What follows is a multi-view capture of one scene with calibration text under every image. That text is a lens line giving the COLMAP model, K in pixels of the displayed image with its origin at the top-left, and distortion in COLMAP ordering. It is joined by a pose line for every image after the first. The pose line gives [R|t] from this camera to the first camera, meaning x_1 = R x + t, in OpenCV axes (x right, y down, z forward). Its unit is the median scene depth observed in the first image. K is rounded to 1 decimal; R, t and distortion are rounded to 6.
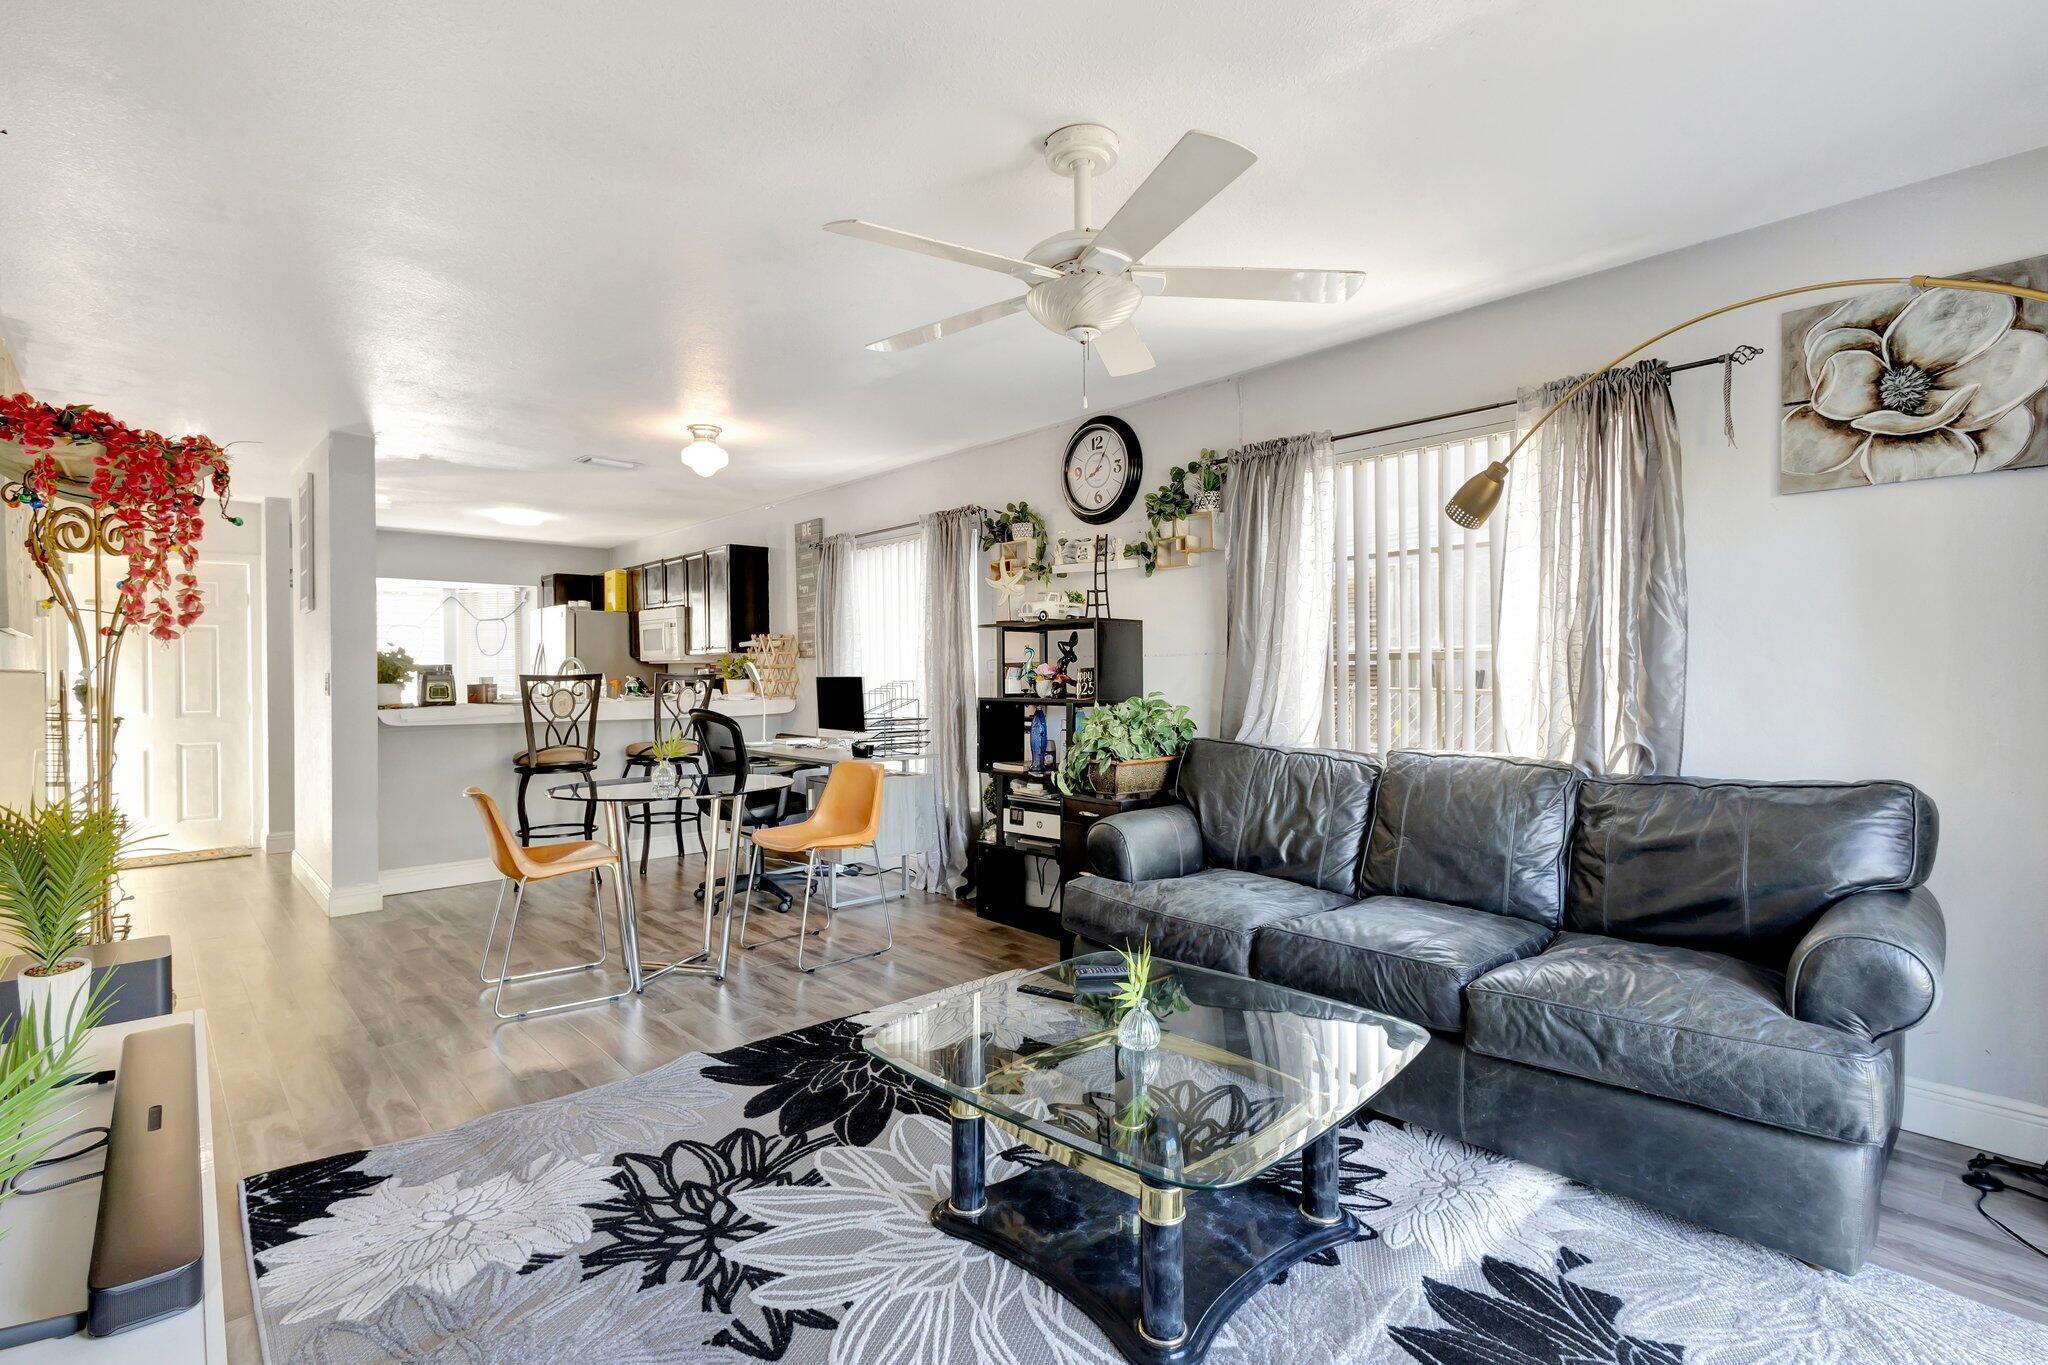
lens RADIAL K [[942.4, 0, 1011.0], [0, 942.4, 689.2], [0, 0, 1]] dist [0.003599, 0.000158]
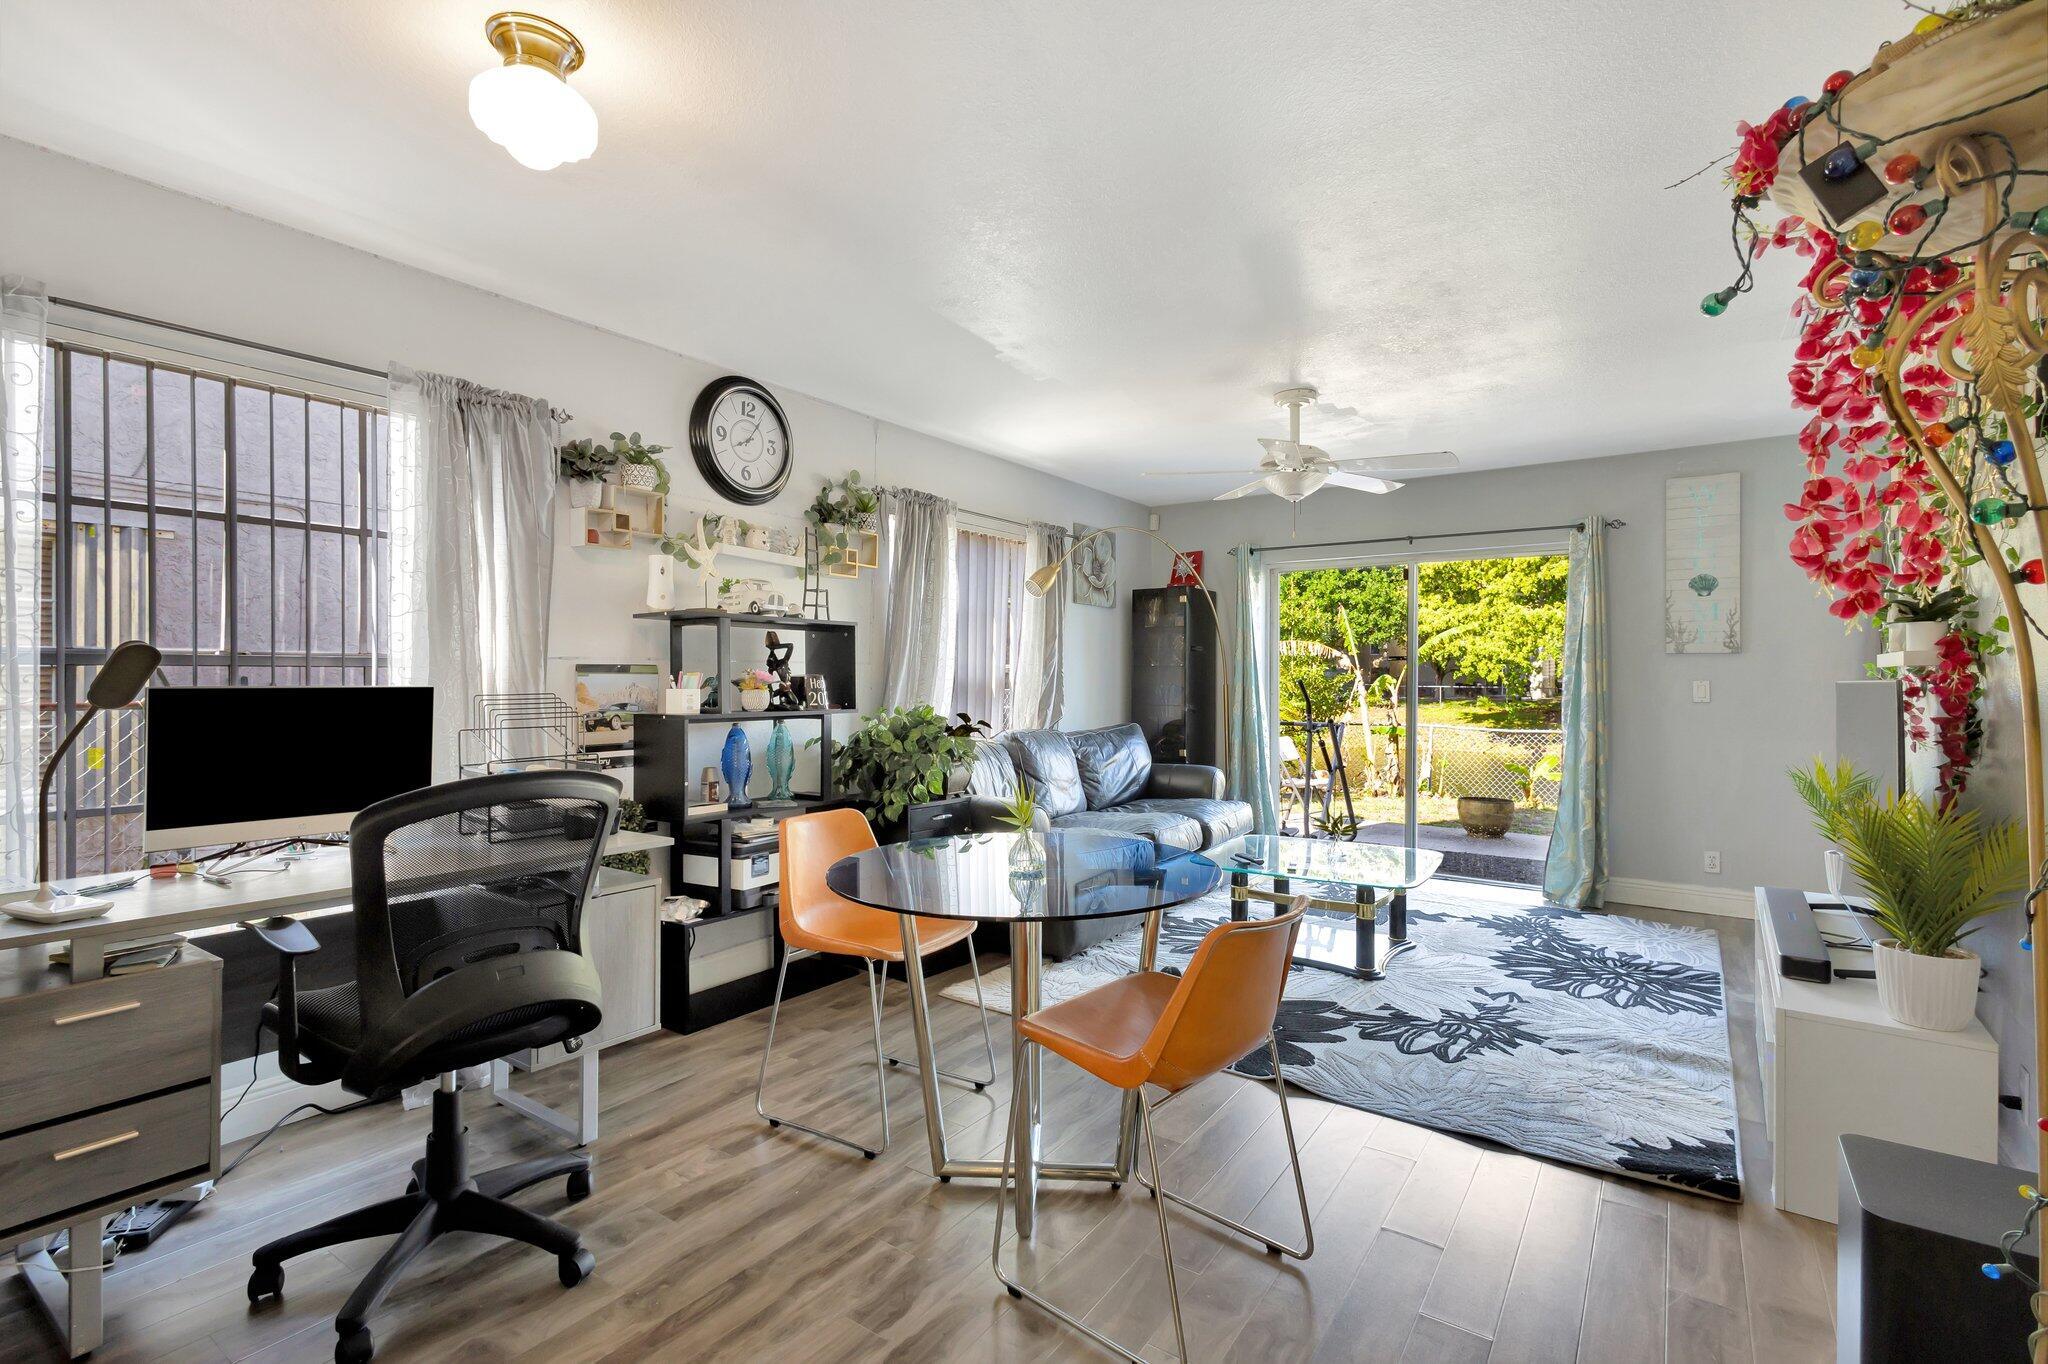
lens RADIAL K [[942.4, 0, 1011.0], [0, 942.4, 688.7], [0, 0, 1]] dist [0.003599, 0.000158]
pose [[-0.205974, -0.007395, 0.978530, -1.532159], [0.015391, 0.999823, 0.010795, -0.031471], [-0.978436, 0.017285, -0.205824, 1.835196]]
